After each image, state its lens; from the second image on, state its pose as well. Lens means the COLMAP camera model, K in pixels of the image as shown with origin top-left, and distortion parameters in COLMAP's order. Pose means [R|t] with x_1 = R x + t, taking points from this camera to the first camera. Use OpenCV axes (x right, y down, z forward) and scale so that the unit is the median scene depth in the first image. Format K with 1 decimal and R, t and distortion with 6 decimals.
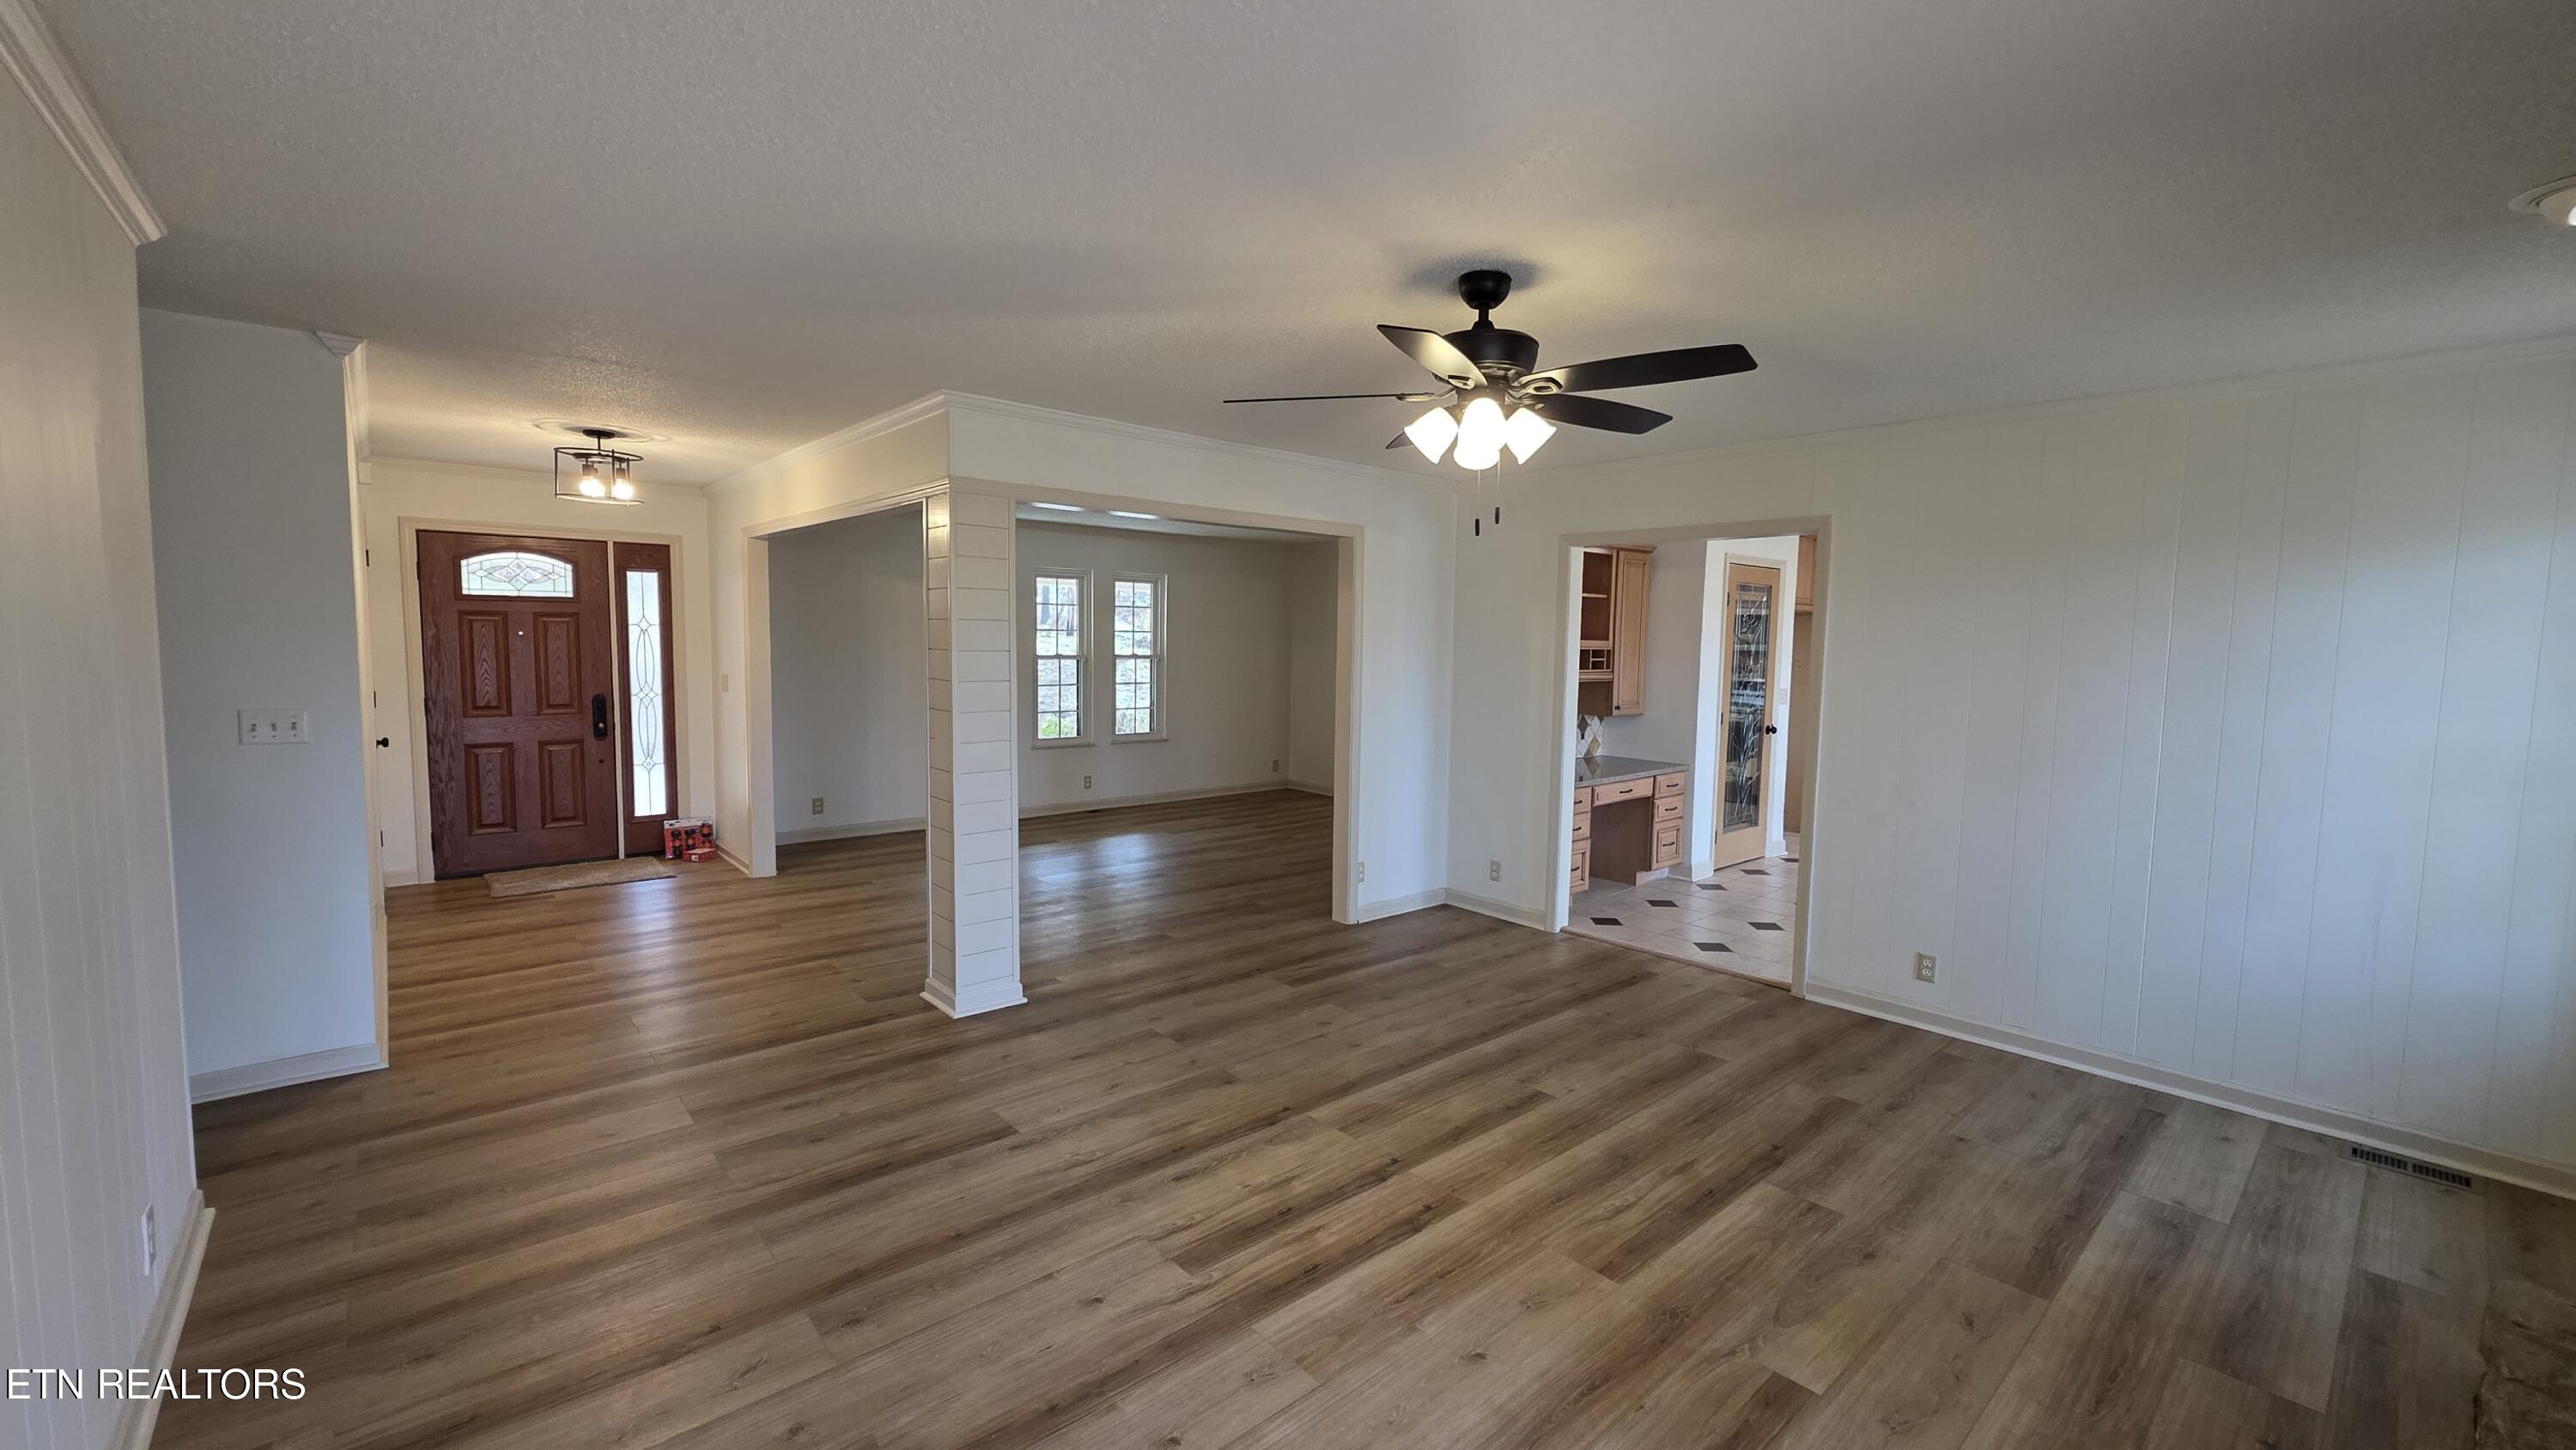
lens RADIAL K [[1027.1, 0, 1284.9], [0, 1027.1, 717.8], [0, 0, 1]] dist [0.002380, 0.000202]
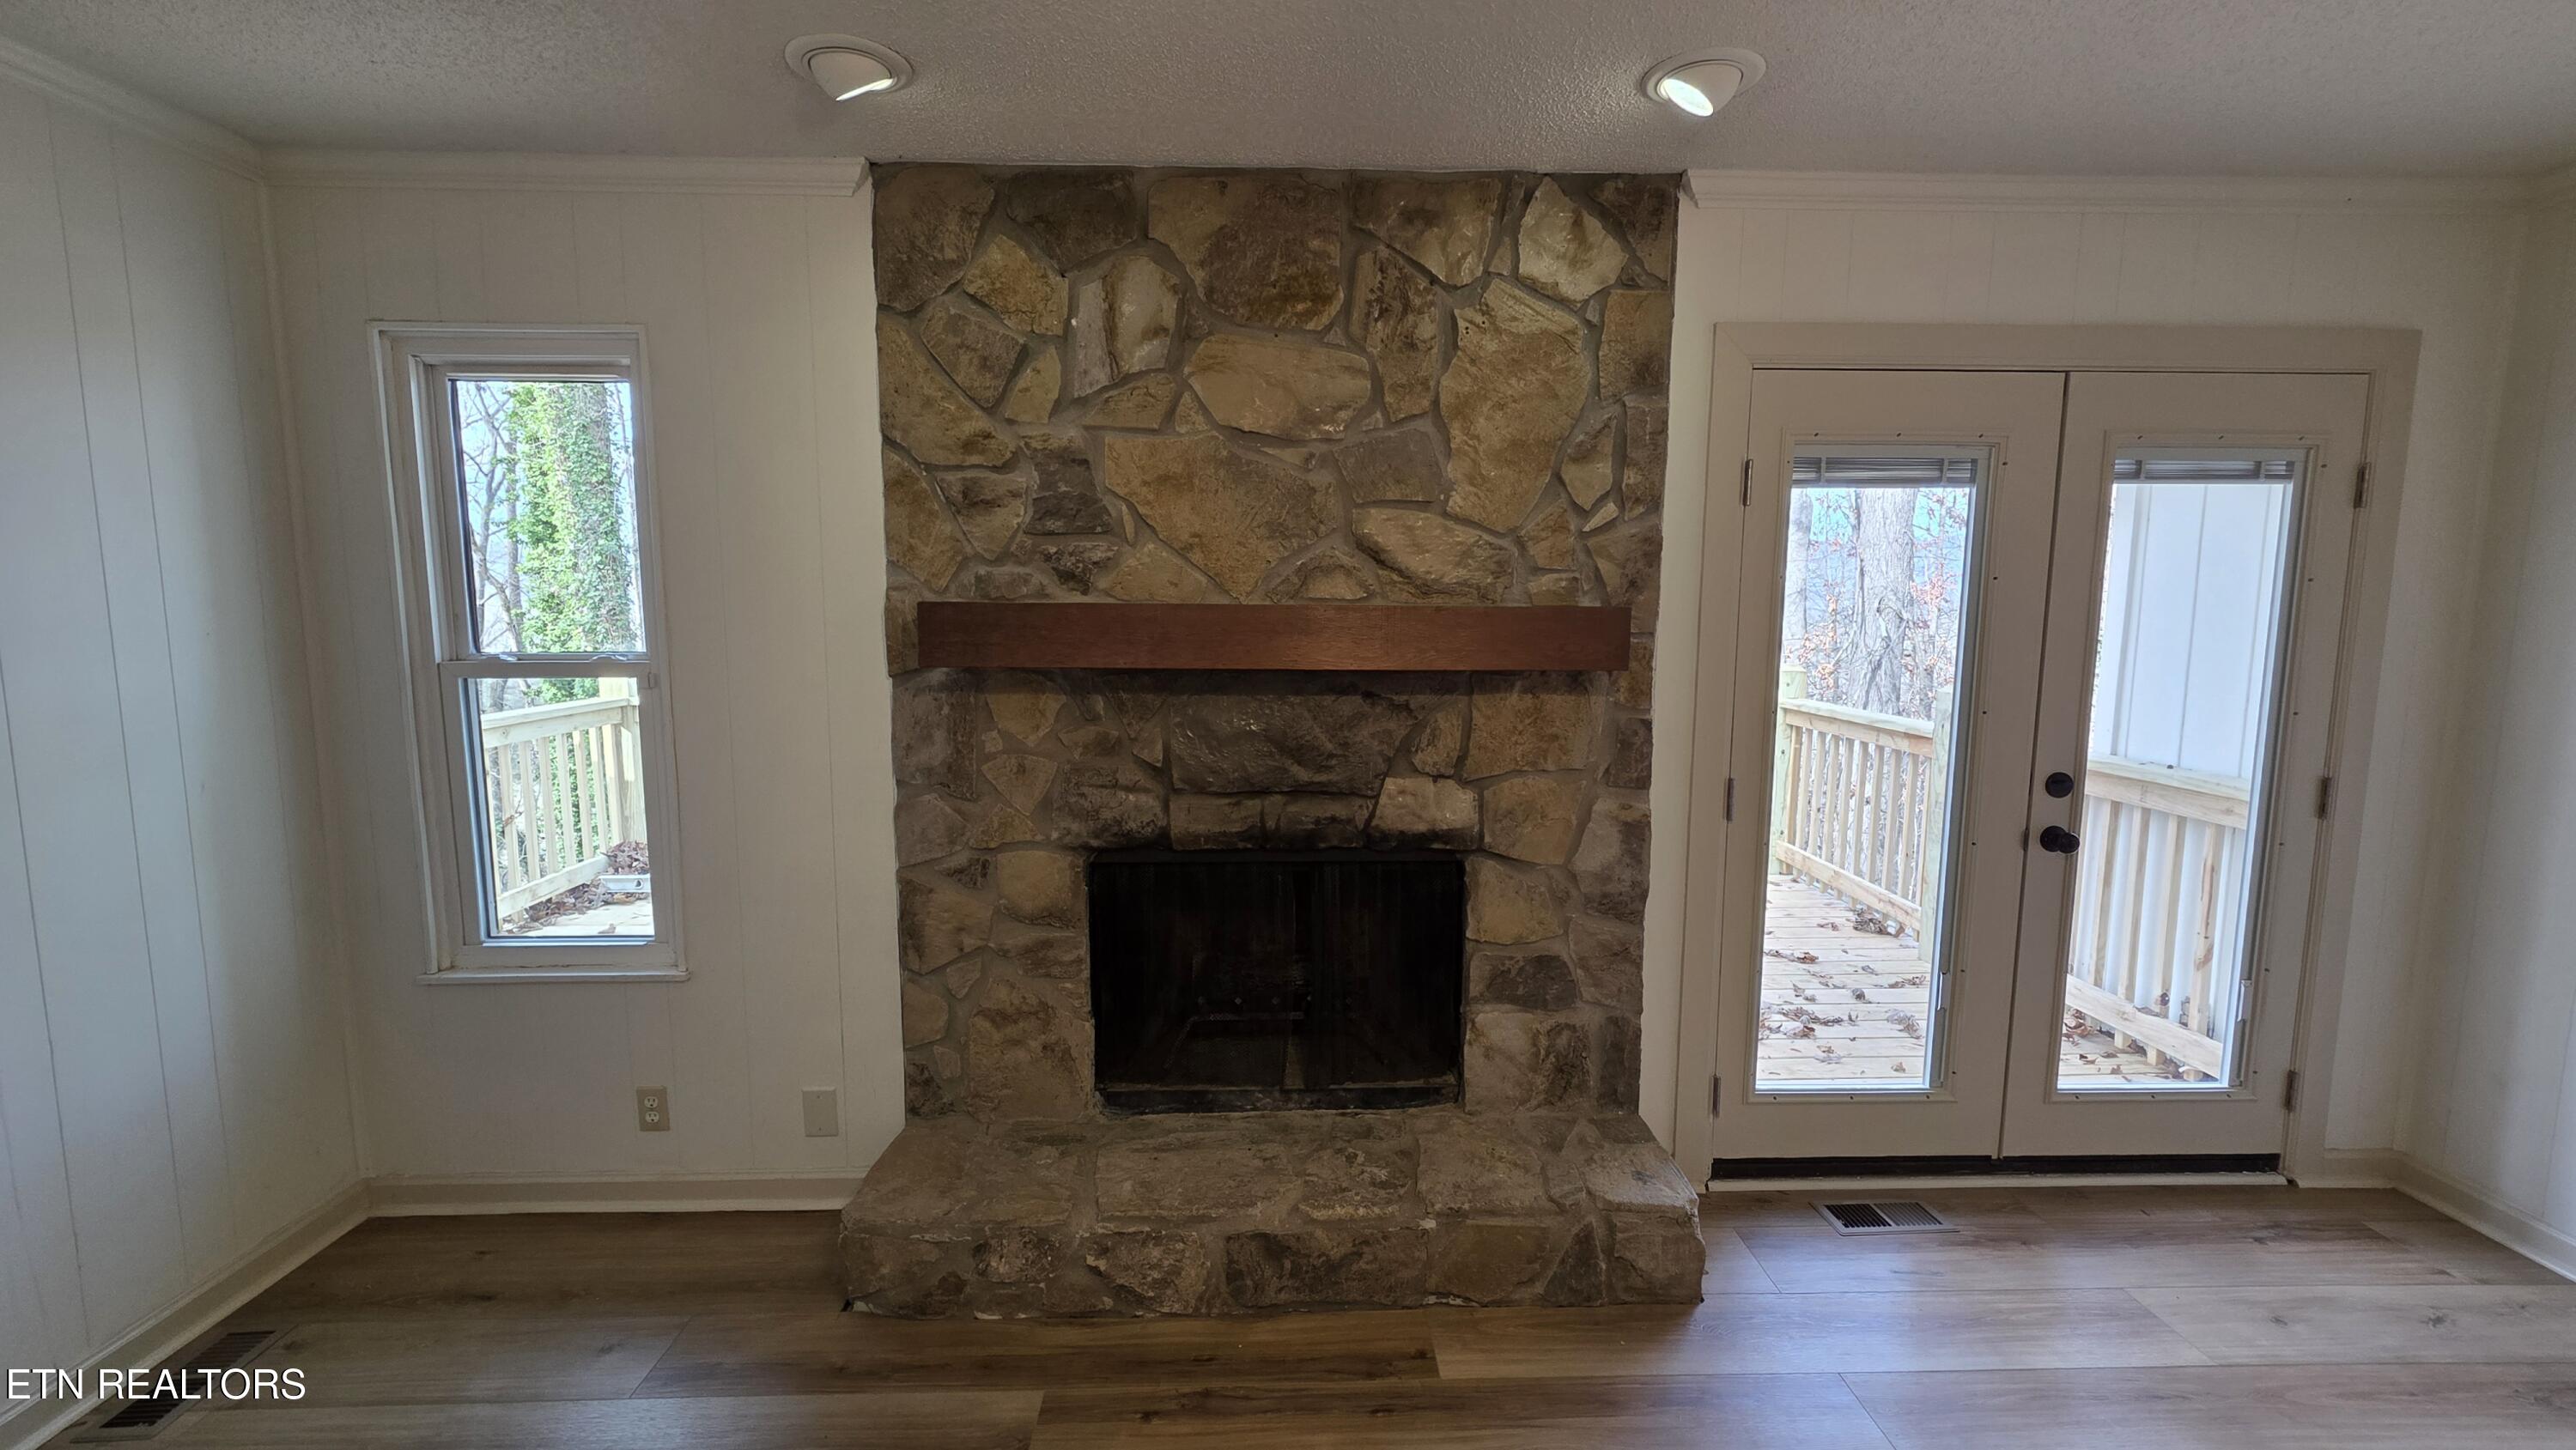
lens RADIAL K [[1027.1, 0, 1284.9], [0, 1027.1, 717.8], [0, 0, 1]] dist [0.002380, 0.000202]
pose [[-0.768992, -0.092293, 0.632561, 0.235937], [0.032800, 0.982523, 0.183227, -0.066362], [-0.638416, 0.161648, -0.752526, 1.117442]]
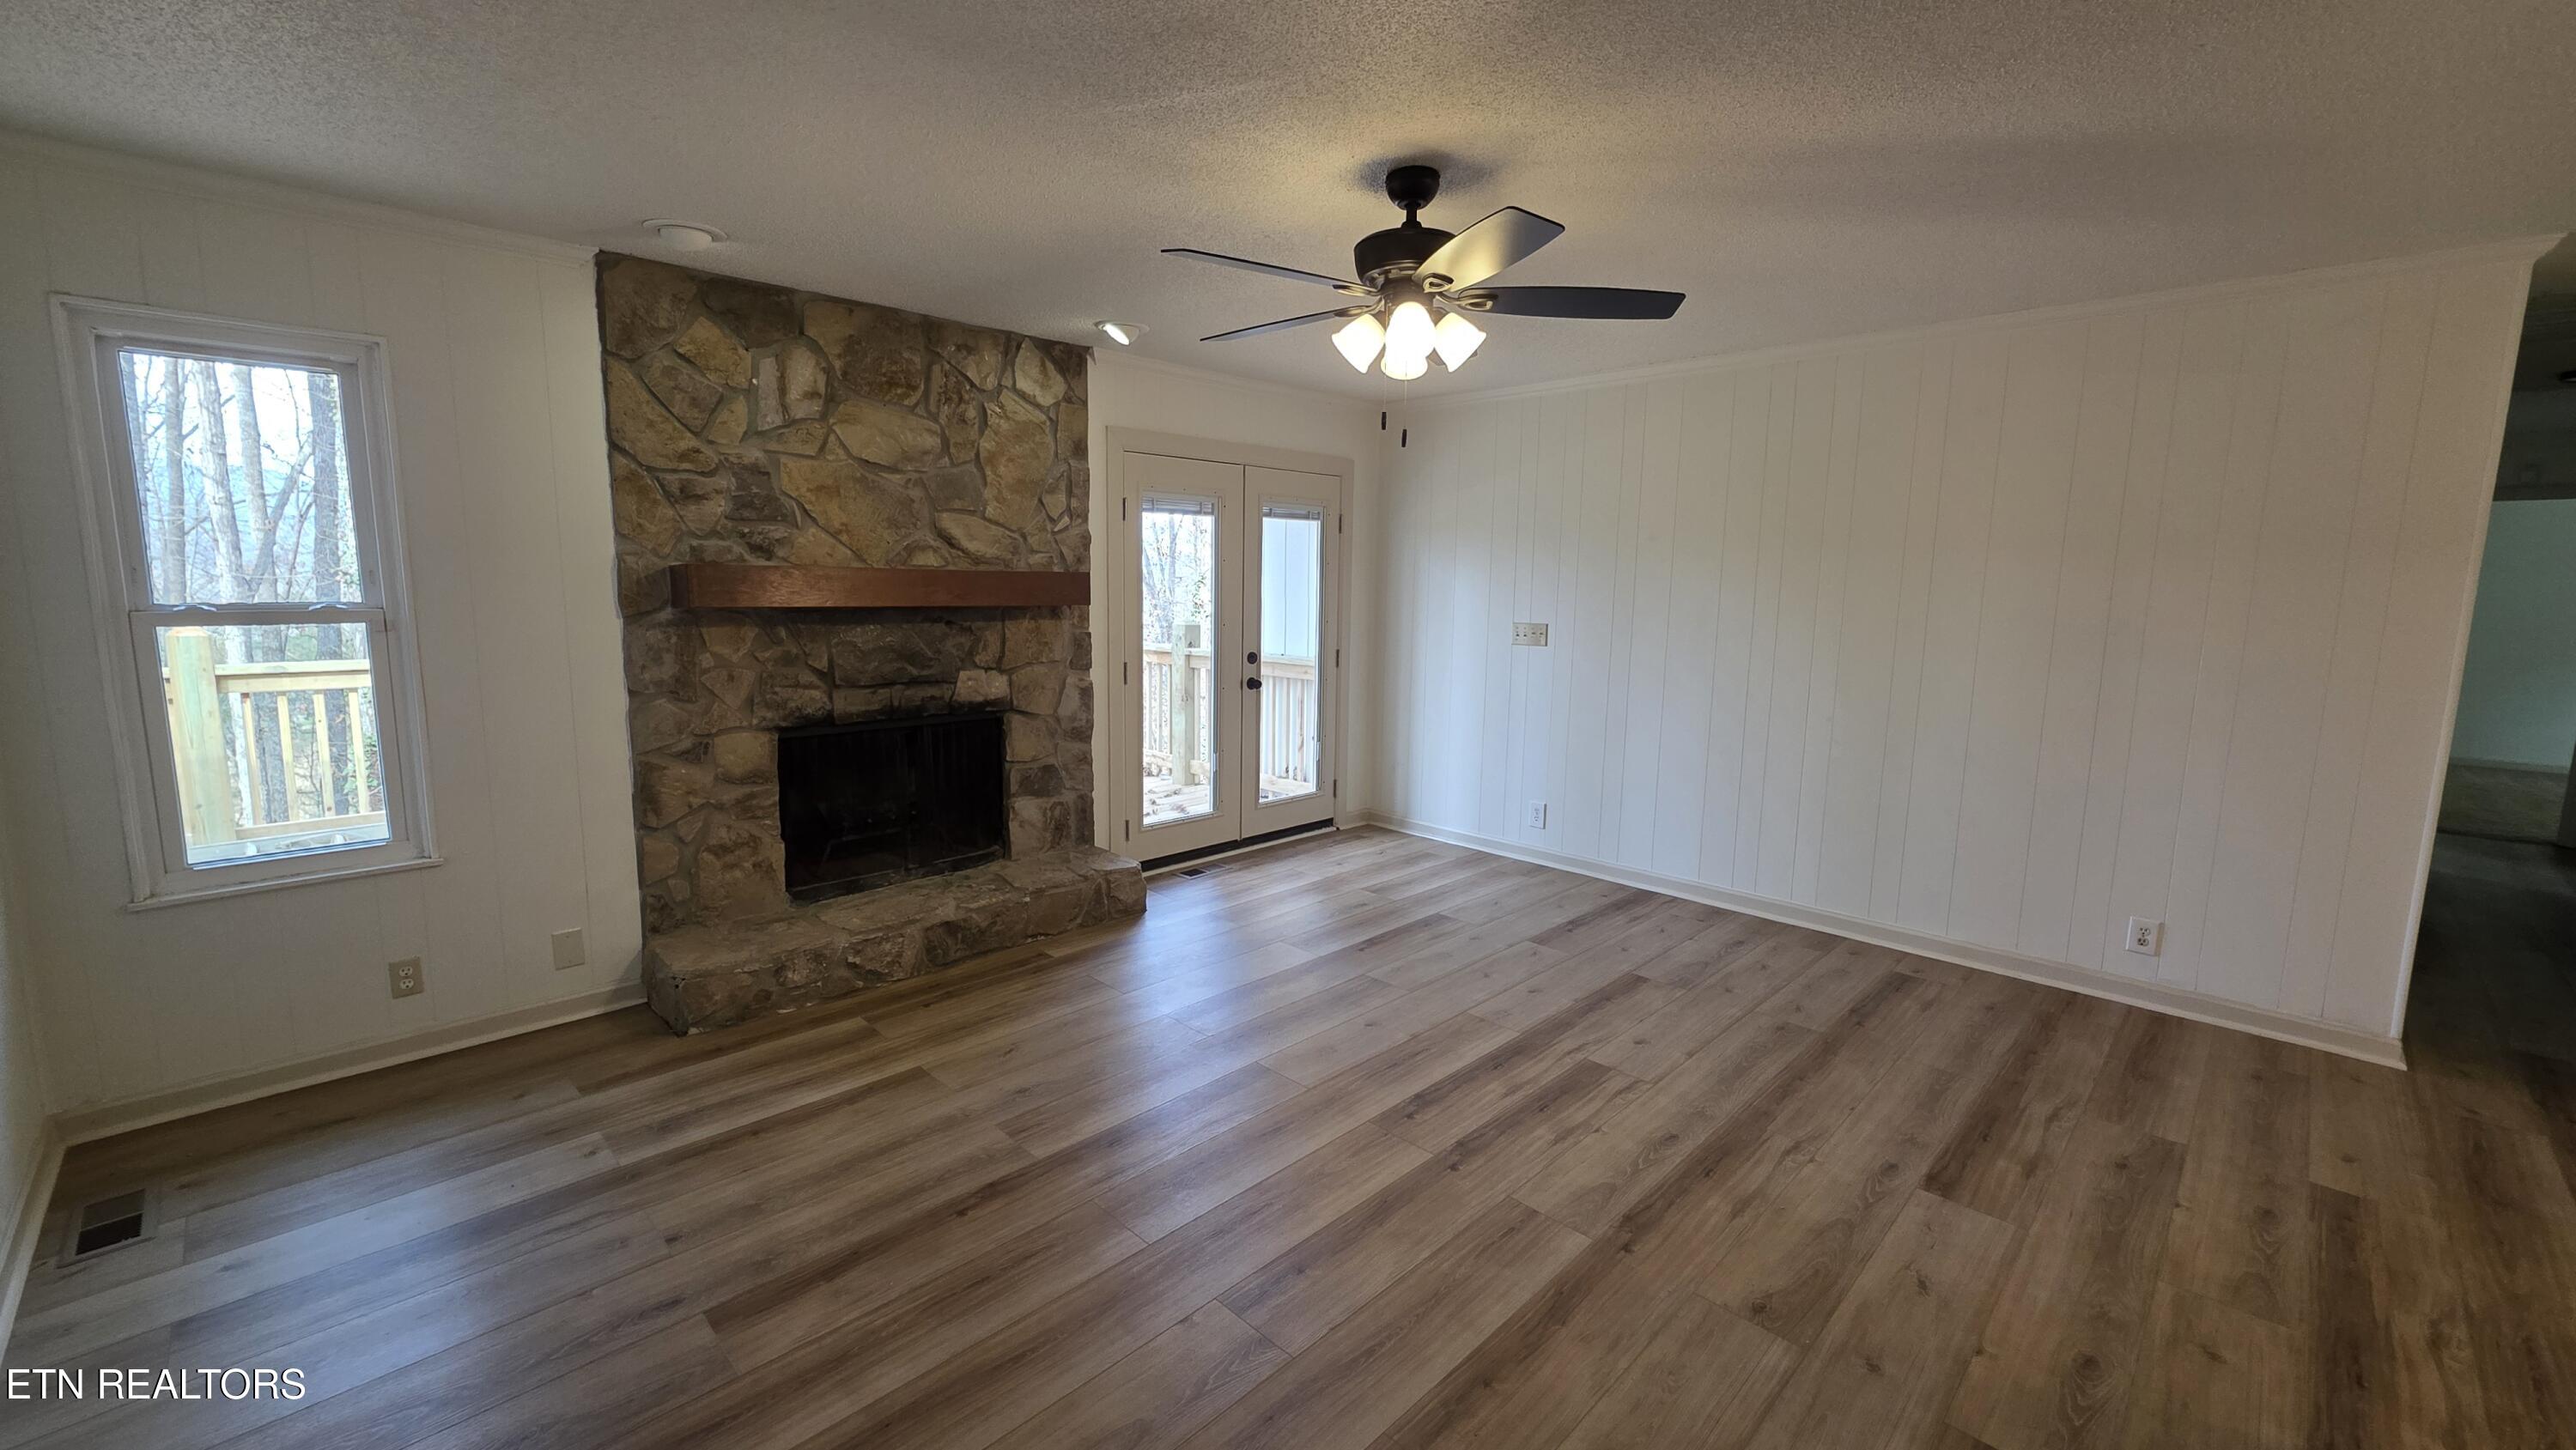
lens RADIAL K [[1027.1, 0, 1284.9], [0, 1027.1, 717.8], [0, 0, 1]] dist [0.002380, 0.000202]
pose [[-0.997373, -0.024364, -0.068217, 0.349032], [-0.038421, 0.976283, 0.213060, -0.125510], [0.061409, 0.215121, -0.974655, 1.938196]]
